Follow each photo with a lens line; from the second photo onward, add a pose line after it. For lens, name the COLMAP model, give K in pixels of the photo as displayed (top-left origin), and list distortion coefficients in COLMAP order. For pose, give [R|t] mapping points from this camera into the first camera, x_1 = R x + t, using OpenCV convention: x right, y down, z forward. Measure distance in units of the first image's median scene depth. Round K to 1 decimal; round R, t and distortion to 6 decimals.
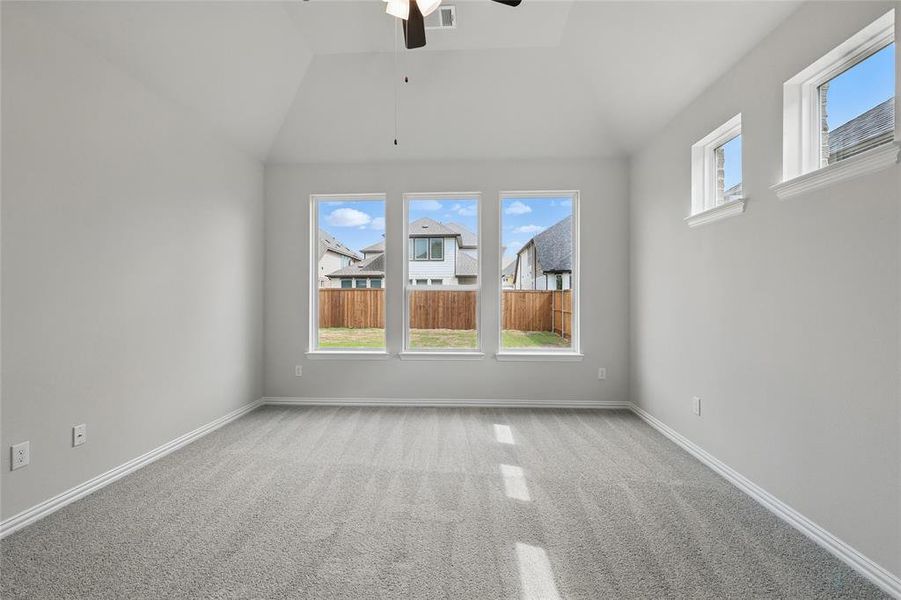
lens RADIAL K [[399.6, 0, 450.0], [0, 399.6, 295.8], [0, 0, 1]] dist [0.006082, 0.000283]
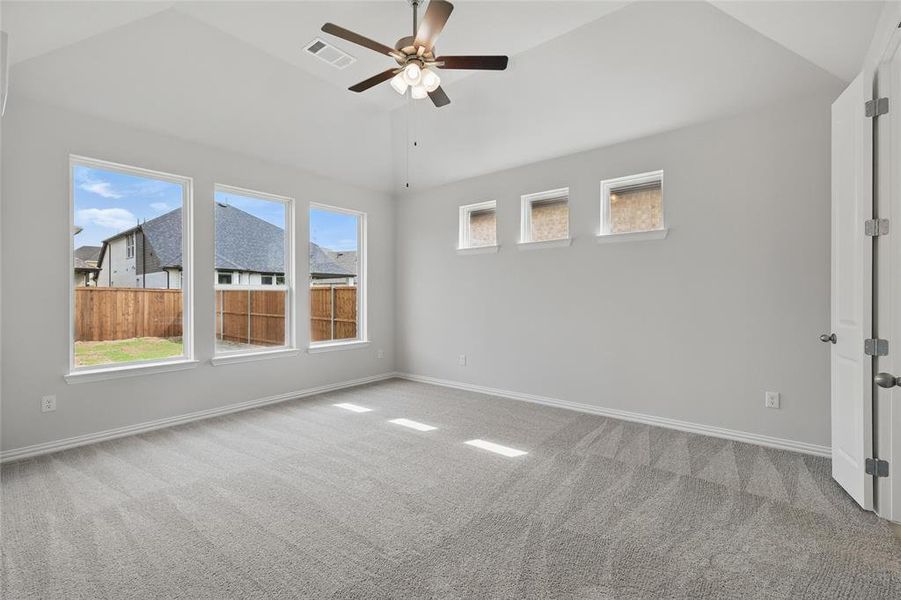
lens RADIAL K [[396.5, 0, 453.1], [0, 396.5, 298.0], [0, 0, 1]] dist [0.005515, -0.000180]
pose [[0.590064, -0.004496, 0.807344, -0.490011], [0.000007, 0.999985, 0.005564, 0.000565], [-0.807356, -0.003277, 0.590055, 0.024171]]
